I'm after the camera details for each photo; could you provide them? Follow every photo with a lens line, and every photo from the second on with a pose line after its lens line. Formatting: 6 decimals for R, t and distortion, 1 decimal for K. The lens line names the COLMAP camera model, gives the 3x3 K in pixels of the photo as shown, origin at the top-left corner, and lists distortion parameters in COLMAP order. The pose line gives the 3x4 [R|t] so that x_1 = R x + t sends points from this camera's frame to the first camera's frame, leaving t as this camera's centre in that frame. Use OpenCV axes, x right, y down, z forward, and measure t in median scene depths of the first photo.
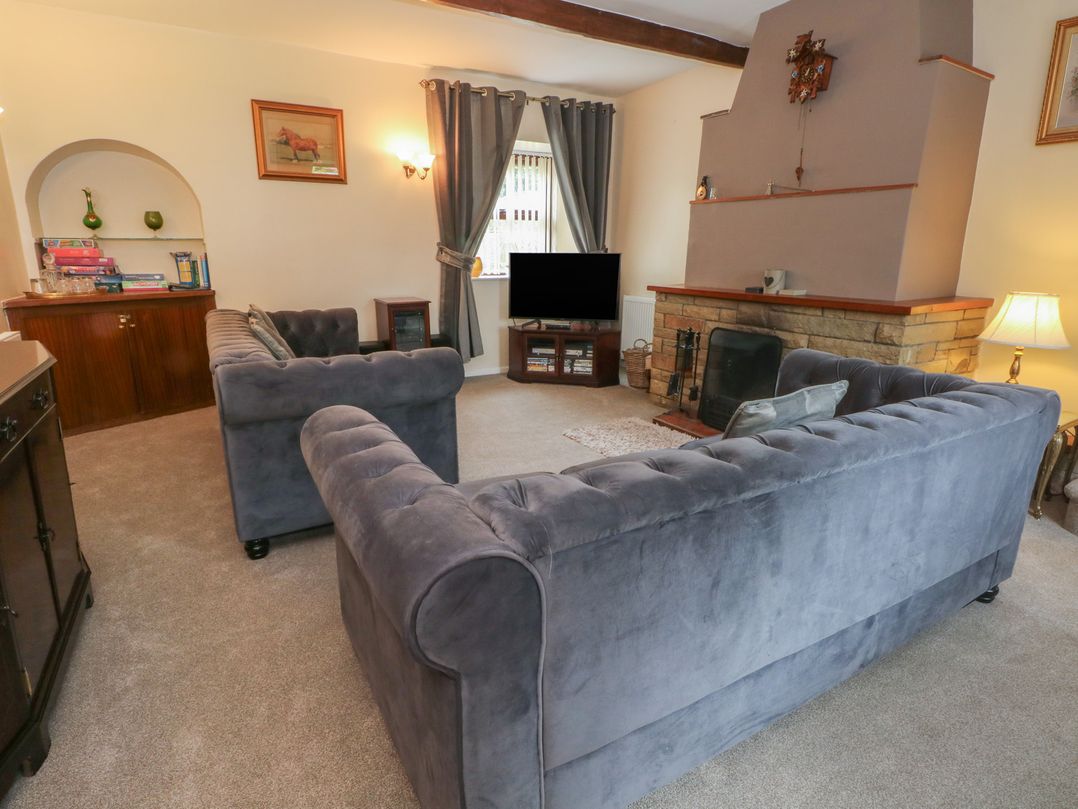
lens RADIAL K [[593.3, 0, 534.6], [0, 593.3, 401.5], [0, 0, 1]] dist [-0.019204, -0.002900]
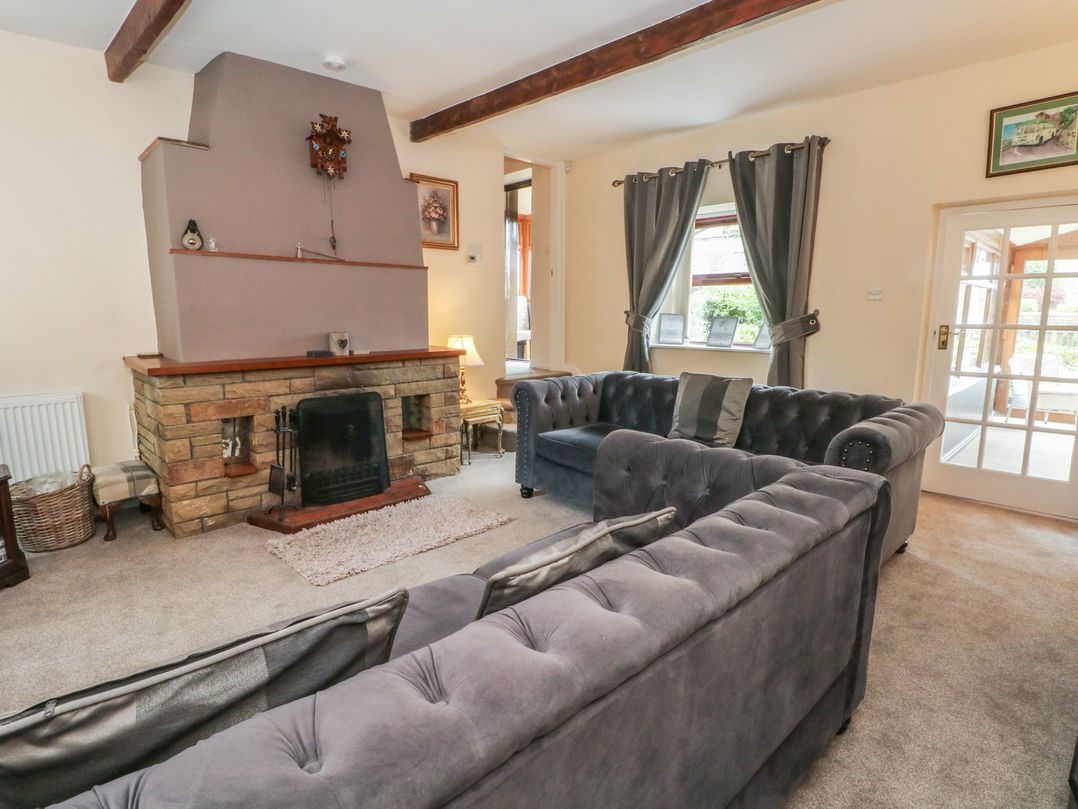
lens RADIAL K [[593.3, 0, 536.5], [0, 593.3, 406.5], [0, 0, 1]] dist [-0.019204, -0.002900]
pose [[-0.262951, -0.154722, 0.952322, -0.507267], [0.240366, 0.945430, 0.219971, -0.181014], [-0.934388, 0.286747, -0.211411, 0.690019]]
